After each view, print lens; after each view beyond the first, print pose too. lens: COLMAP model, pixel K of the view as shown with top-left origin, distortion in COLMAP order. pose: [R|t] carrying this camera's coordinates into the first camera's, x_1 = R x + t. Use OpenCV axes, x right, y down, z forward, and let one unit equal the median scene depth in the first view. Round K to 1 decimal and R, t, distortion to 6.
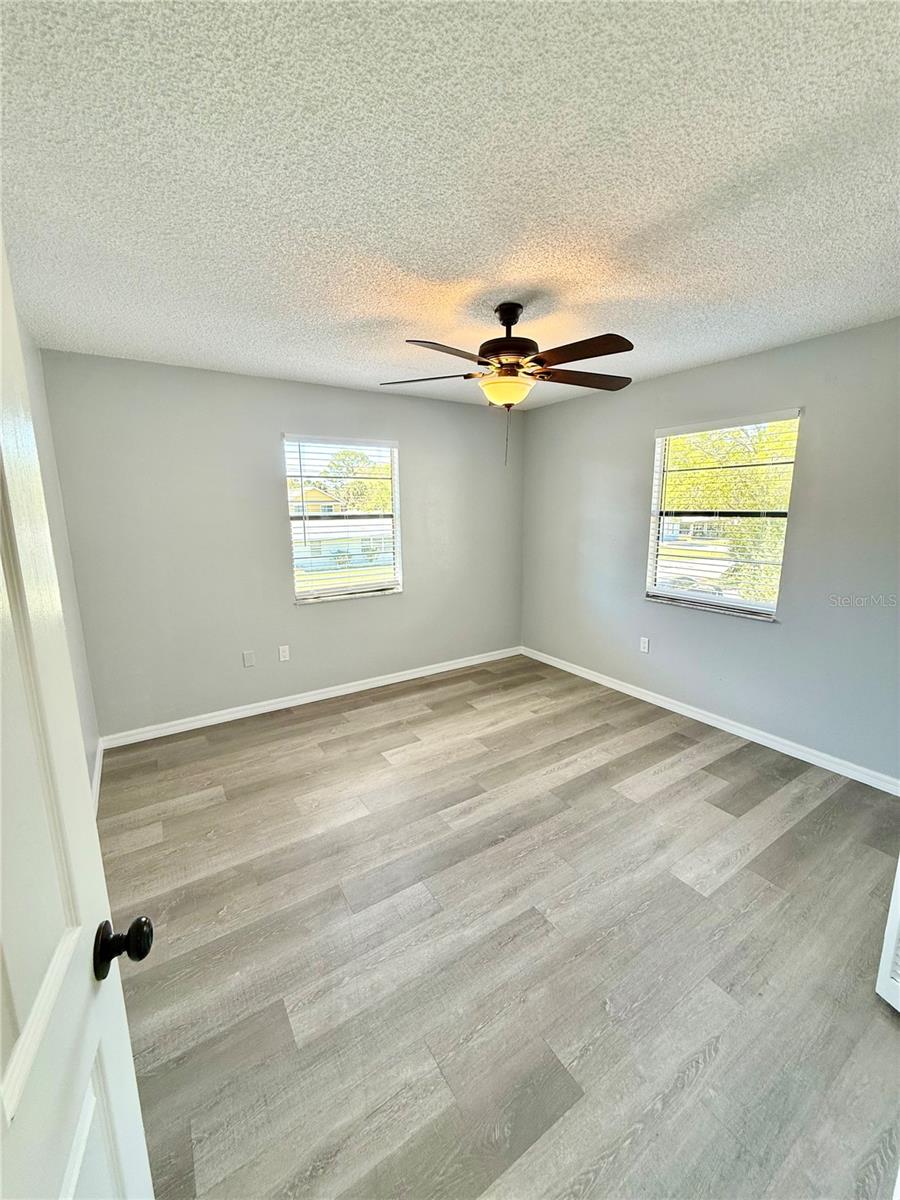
lens RADIAL K [[478.1, 0, 453.1], [0, 478.1, 600.2], [0, 0, 1]] dist [0.001487, 0.000784]
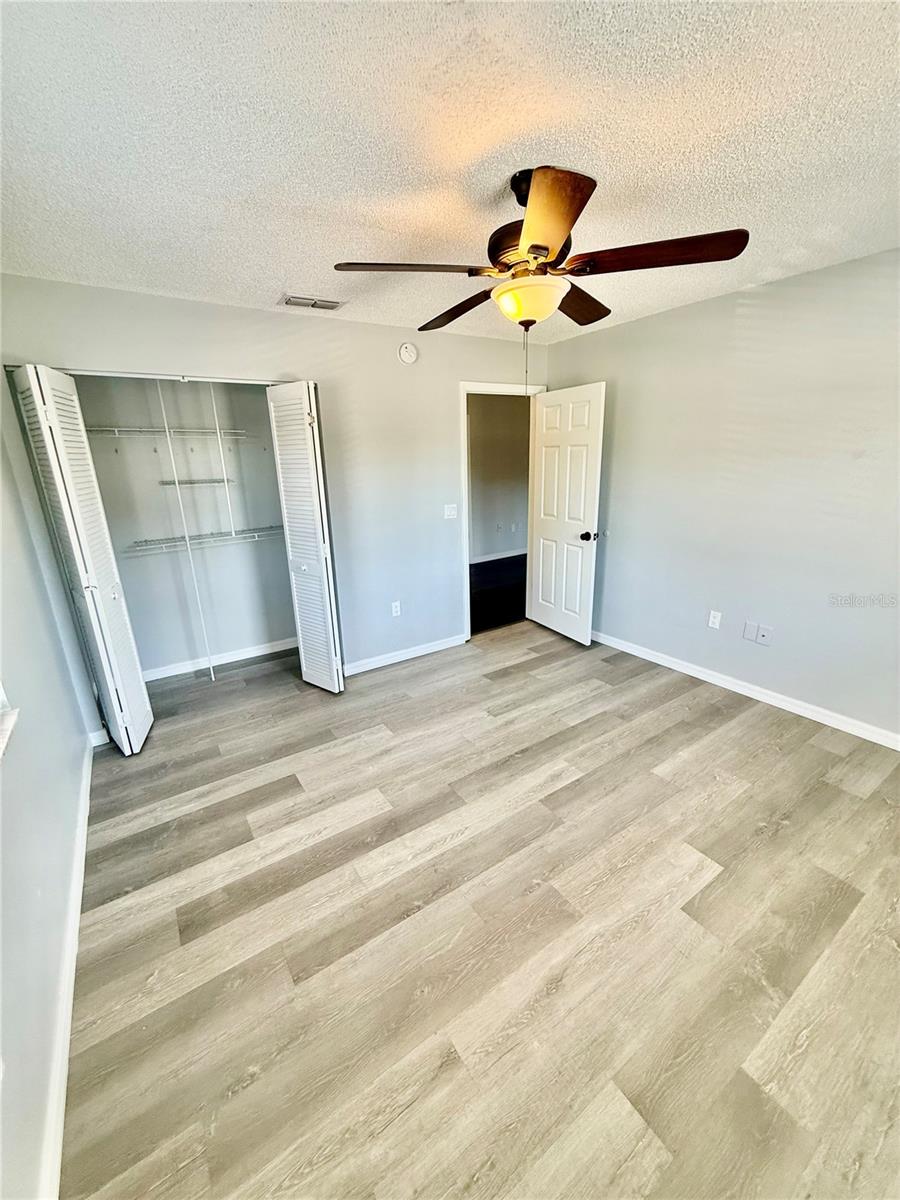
lens RADIAL K [[478.1, 0, 445.7], [0, 478.1, 596.6], [0, 0, 1]] dist [0.001487, 0.000784]
pose [[-0.999210, 0.038600, 0.009441, 0.197752], [0.038560, 0.884401, 0.465131, -0.305876], [0.009604, 0.465128, -0.885191, 1.460834]]
